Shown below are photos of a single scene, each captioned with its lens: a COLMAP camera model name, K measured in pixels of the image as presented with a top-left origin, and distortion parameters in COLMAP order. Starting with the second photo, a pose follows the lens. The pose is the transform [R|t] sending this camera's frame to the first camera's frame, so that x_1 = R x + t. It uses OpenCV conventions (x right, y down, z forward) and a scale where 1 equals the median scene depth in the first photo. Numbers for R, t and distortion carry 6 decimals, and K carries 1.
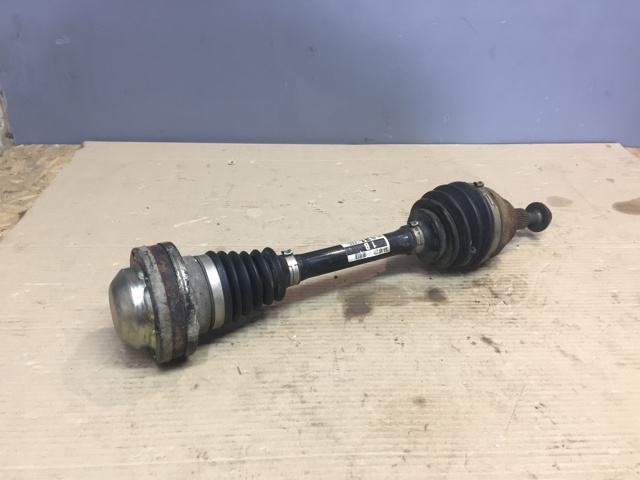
lens RADIAL K [[571.3, 0, 319.9], [0, 571.3, 242.9], [0, 0, 1]] dist [0.083042, -0.154584]
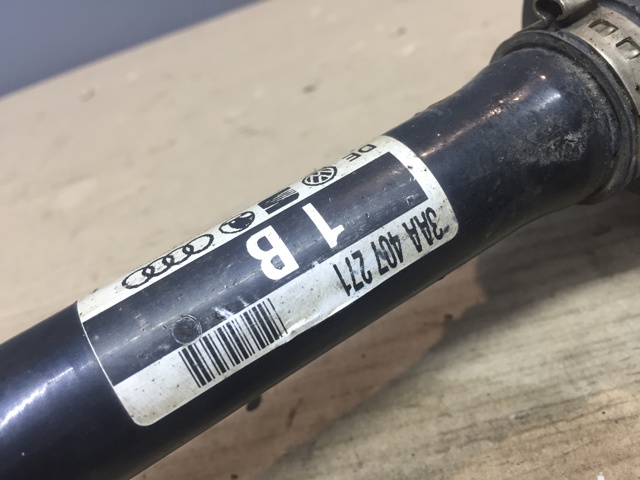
lens RADIAL K [[571.3, 0, 321.3], [0, 571.3, 246.6], [0, 0, 1]] dist [0.083042, -0.154584]
pose [[0.937198, -0.278031, -0.210616, 0.144586], [0.297302, 0.952534, 0.065508, -0.000818], [0.182406, -0.124010, 0.975372, 1.038752]]
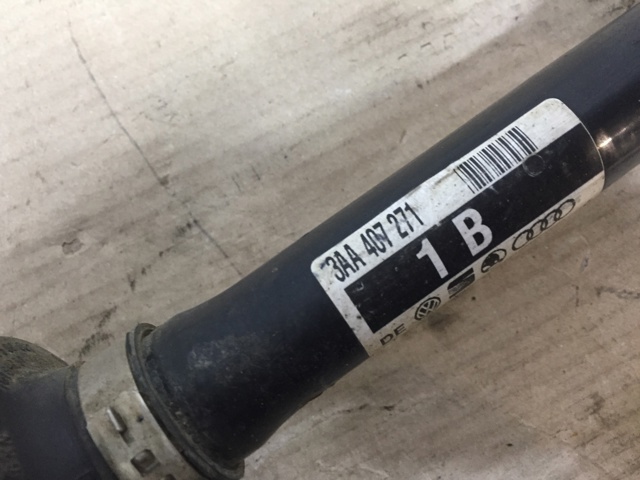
lens RADIAL K [[571.3, 0, 322.1], [0, 571.3, 243.9], [0, 0, 1]] dist [0.083042, -0.154584]
pose [[-0.851564, 0.259169, -0.455708, 0.229141], [-0.390377, -0.893679, 0.221231, -0.019286], [-0.349921, 0.366291, 0.862199, 1.040507]]
